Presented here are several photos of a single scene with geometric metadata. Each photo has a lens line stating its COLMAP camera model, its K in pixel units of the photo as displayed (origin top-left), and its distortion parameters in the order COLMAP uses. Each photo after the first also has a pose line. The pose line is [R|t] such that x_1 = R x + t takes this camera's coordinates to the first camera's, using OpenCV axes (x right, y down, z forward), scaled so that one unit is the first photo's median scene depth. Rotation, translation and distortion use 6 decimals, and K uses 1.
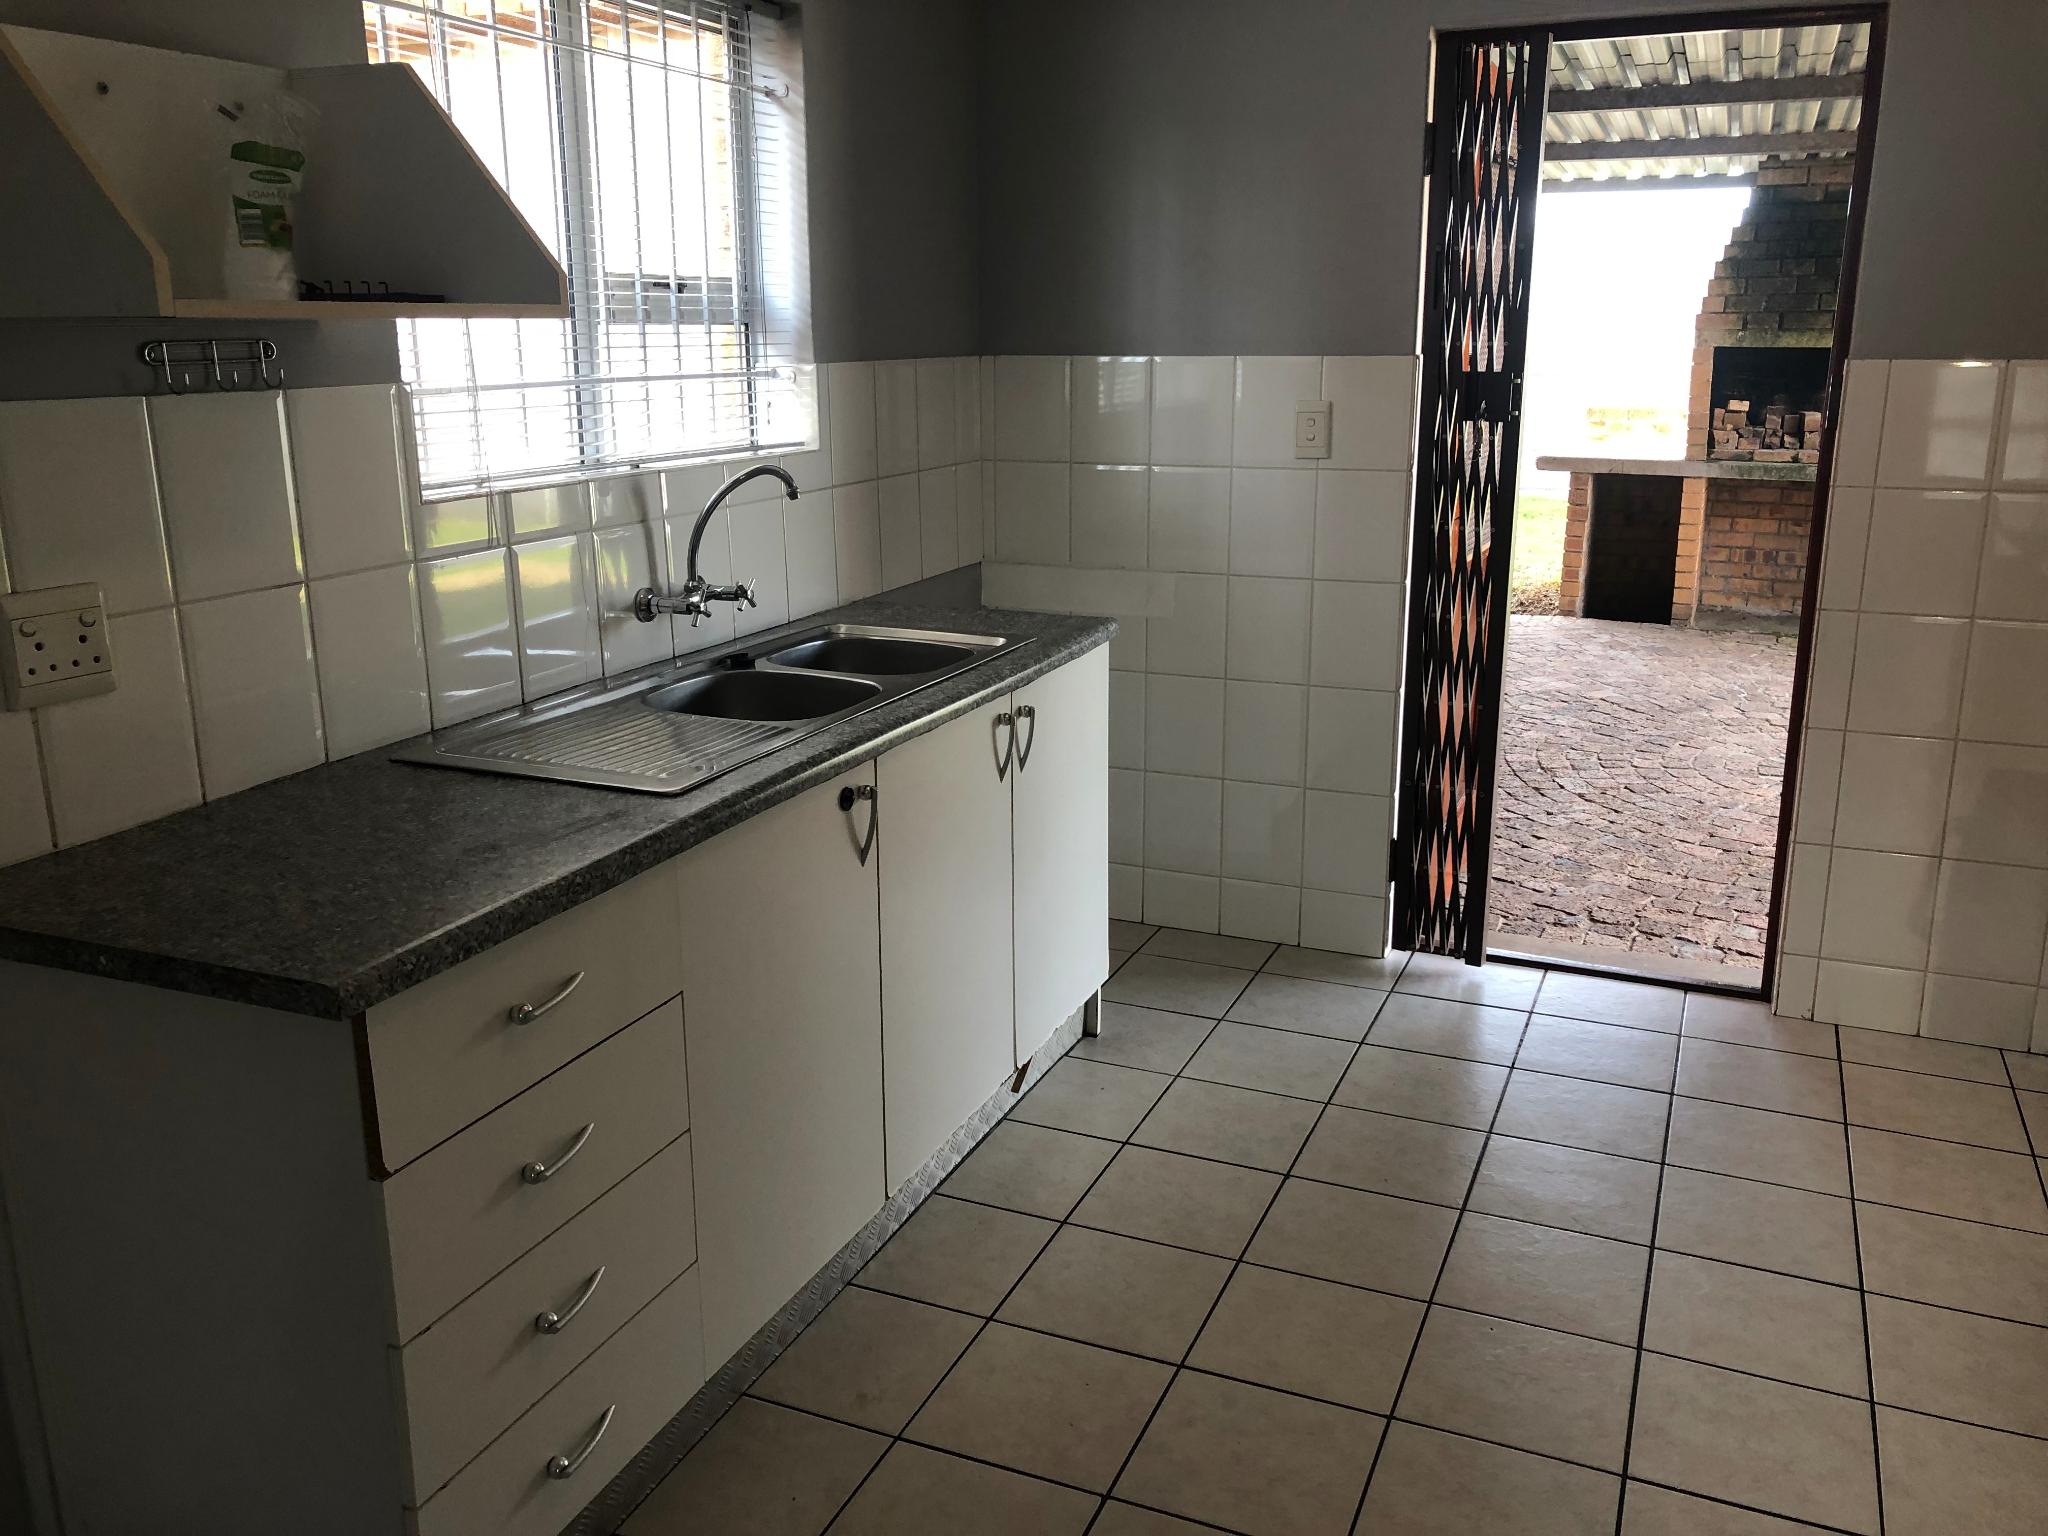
lens RADIAL K [[1674.8, 0, 1021.6], [0, 1674.8, 753.2], [0, 0, 1]] dist [0.034840, -0.048659]
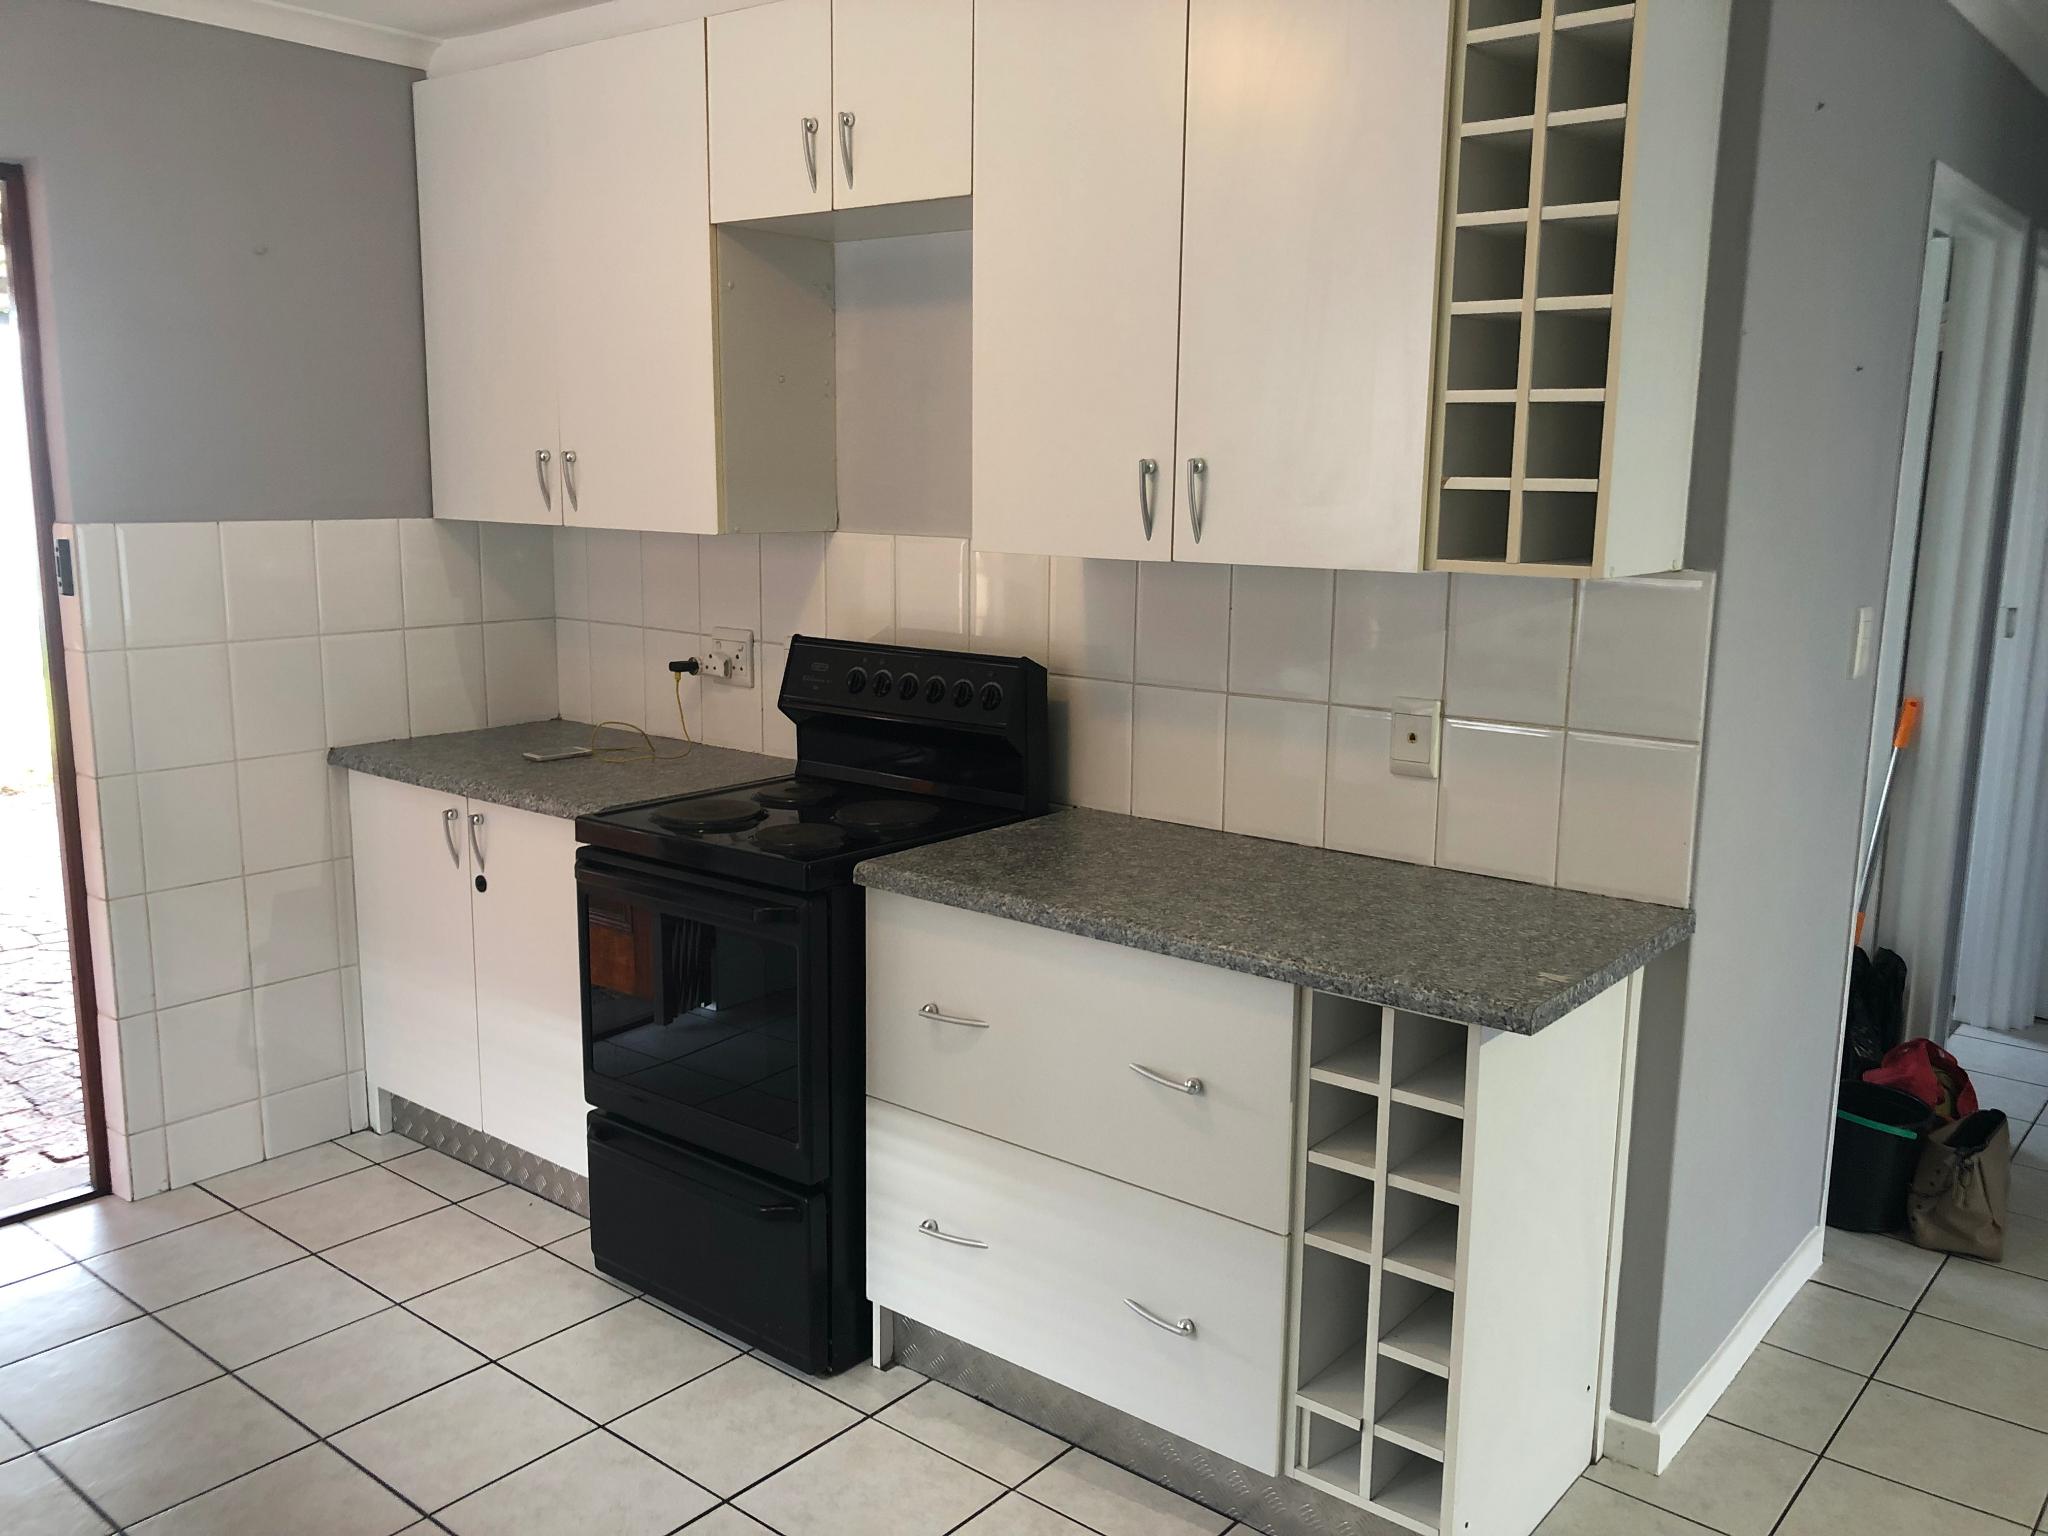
lens RADIAL K [[1674.8, 0, 1027.7], [0, 1674.8, 789.3], [0, 0, 1]] dist [0.034840, -0.048659]
pose [[0.276047, -0.171572, 0.945707, -0.264836], [0.221141, 0.968878, 0.111226, -0.062952], [-0.935358, 0.178431, 0.305398, 0.188128]]
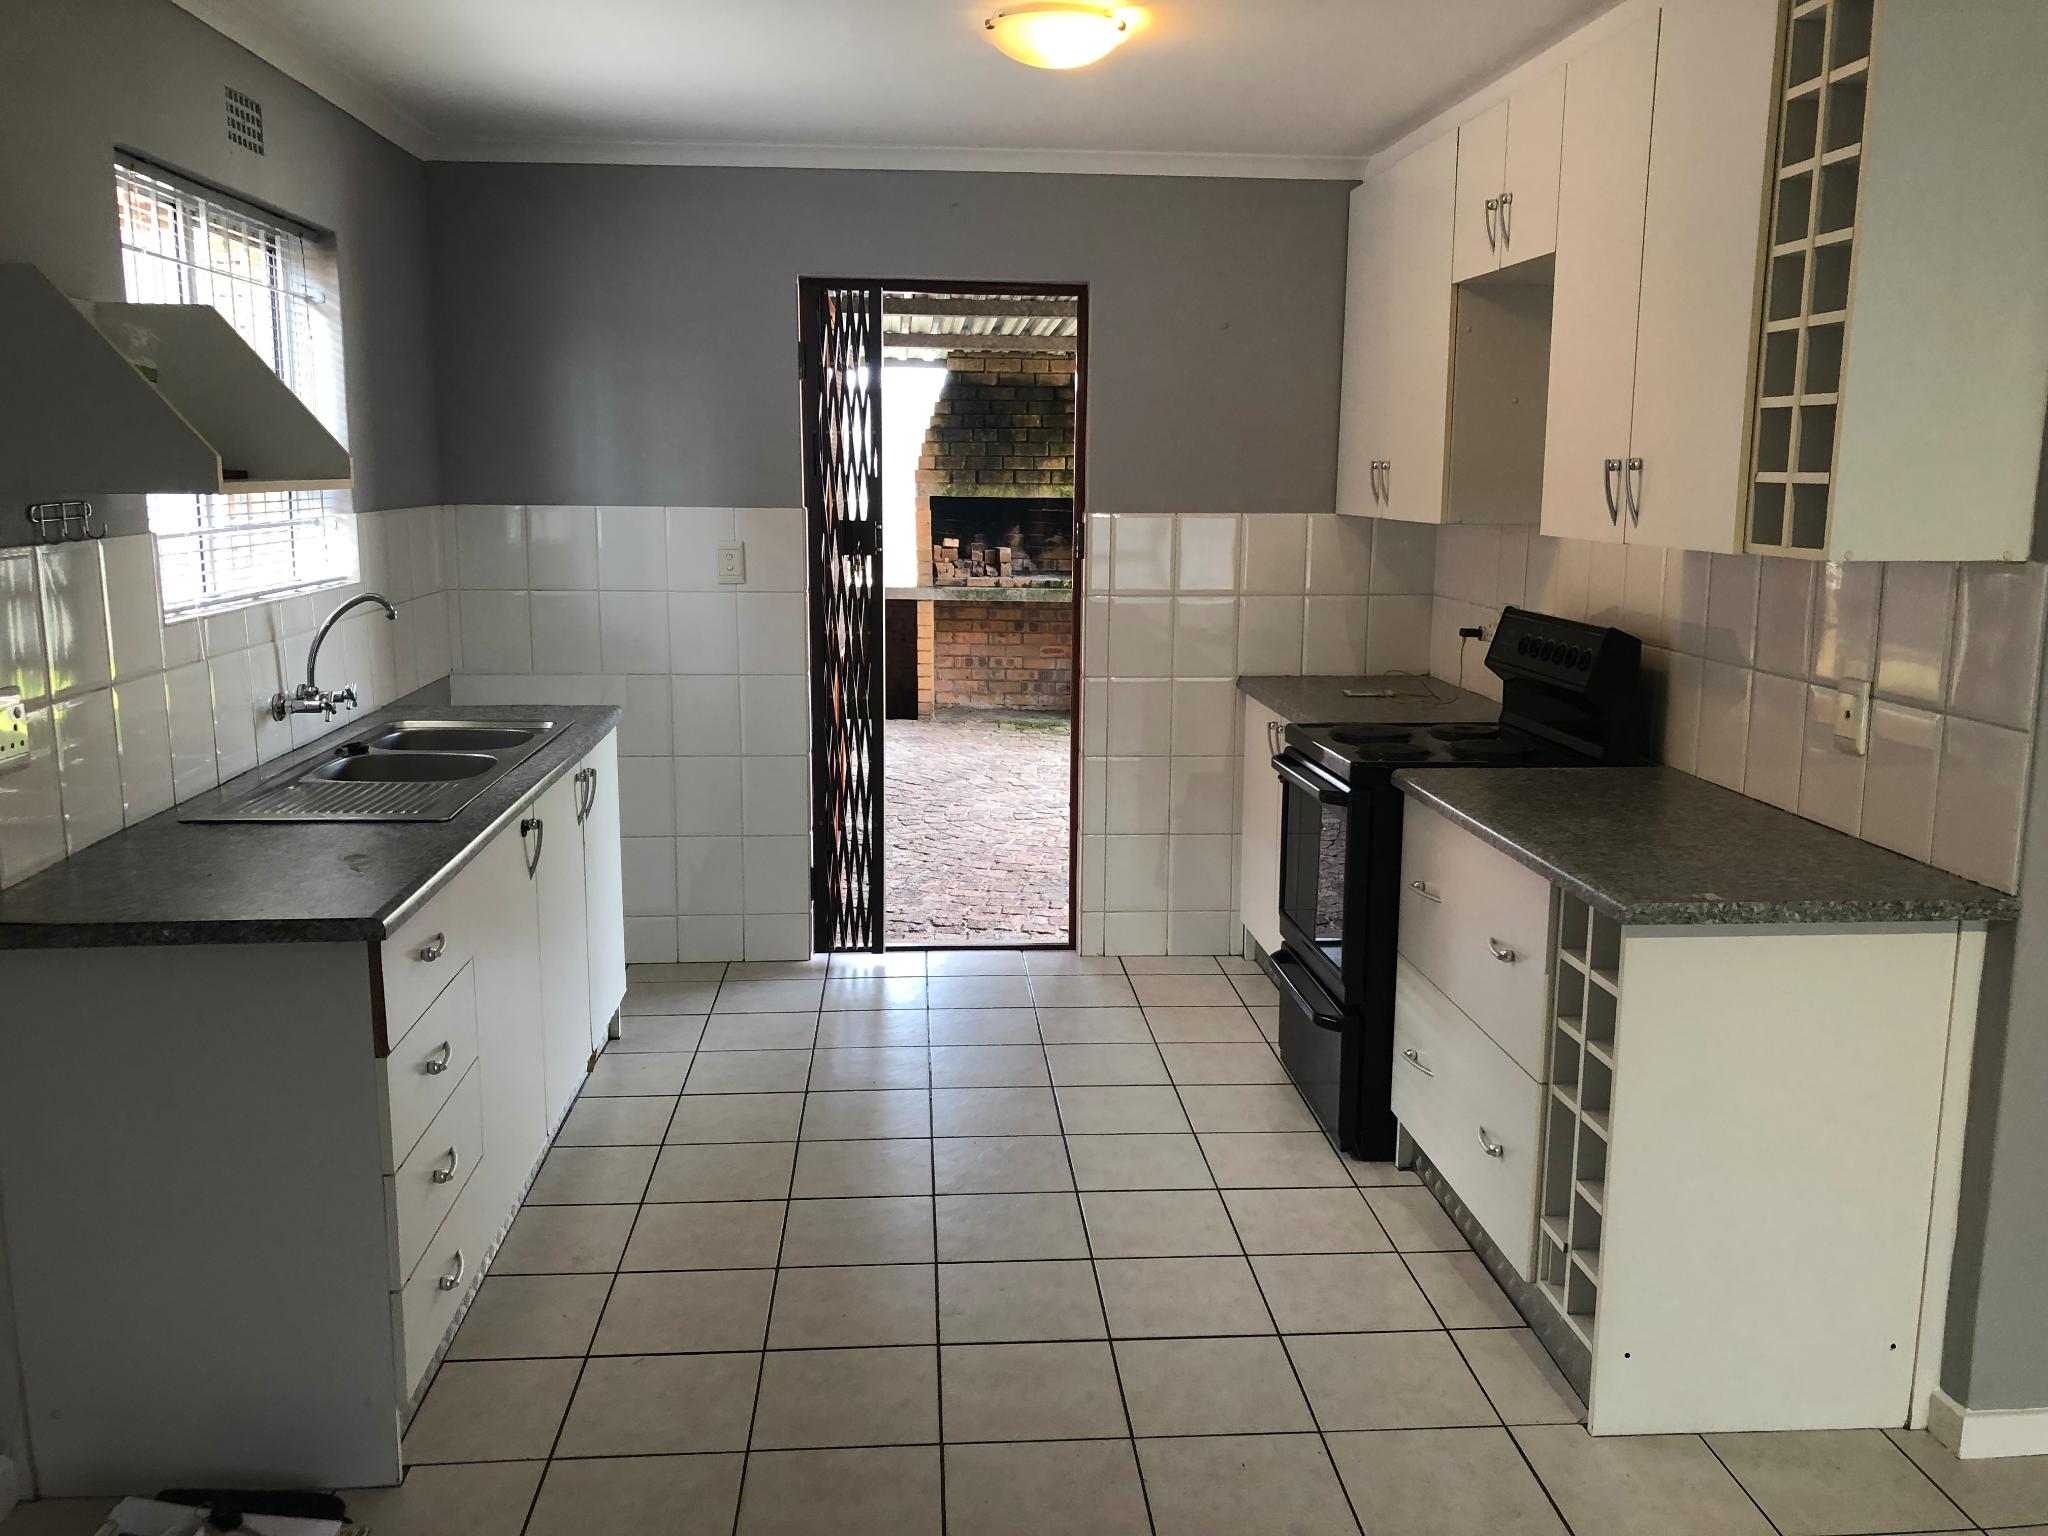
lens RADIAL K [[1674.8, 0, 1008.1], [0, 1674.8, 780.7], [0, 0, 1]] dist [0.034840, -0.048659]
pose [[0.892453, -0.071371, 0.445458, -0.231061], [0.099524, 0.994227, -0.040098, 0.053206], [-0.440025, 0.080119, 0.894404, -0.266230]]
